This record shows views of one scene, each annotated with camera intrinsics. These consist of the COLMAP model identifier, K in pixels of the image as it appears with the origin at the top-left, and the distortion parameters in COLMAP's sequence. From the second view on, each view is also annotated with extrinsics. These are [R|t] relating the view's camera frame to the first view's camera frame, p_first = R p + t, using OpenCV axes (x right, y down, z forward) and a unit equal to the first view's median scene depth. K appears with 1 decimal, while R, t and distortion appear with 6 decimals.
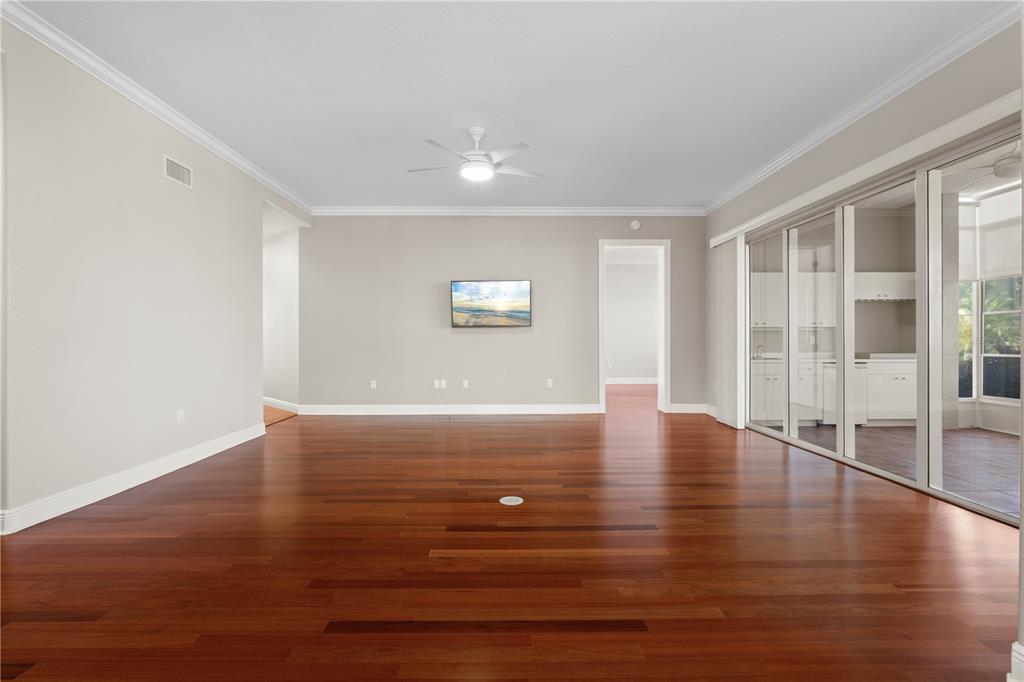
lens RADIAL K [[461.2, 0, 512.0], [0, 461.2, 341.0], [0, 0, 1]] dist [0.024954, 0.000132]
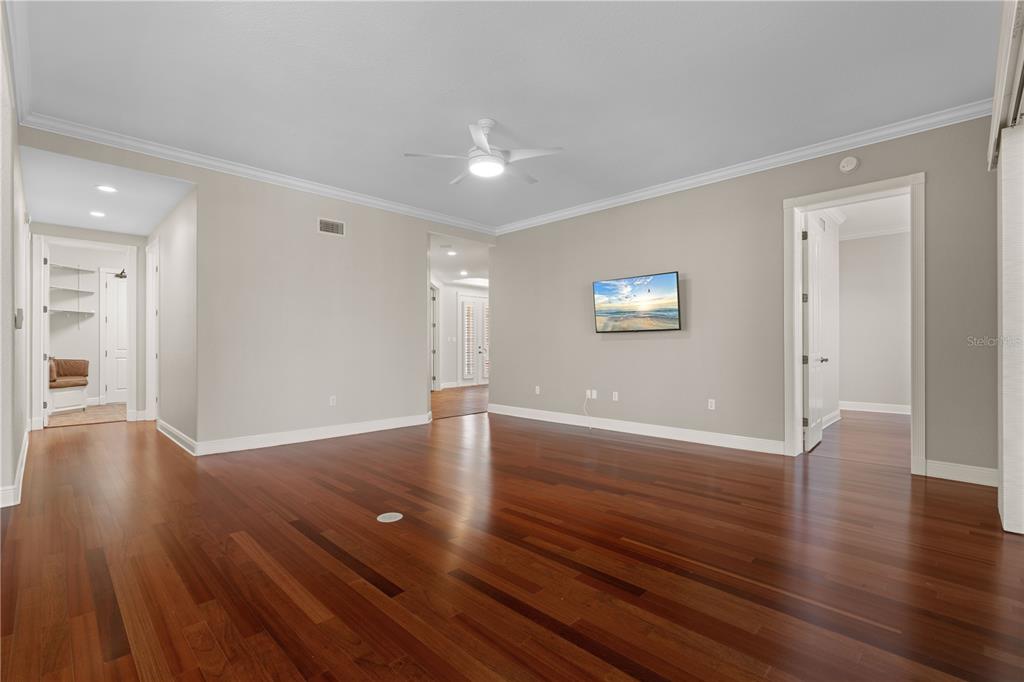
lens RADIAL K [[462.5, 0, 512.0], [0, 462.5, 341.0], [0, 0, 1]] dist [-0.002238, 0.000670]
pose [[0.707147, -0.007129, -0.707031, 0.398275], [-0.003844, 0.999896, -0.013926, 0.000213], [0.707056, 0.012565, 0.707045, 0.242414]]
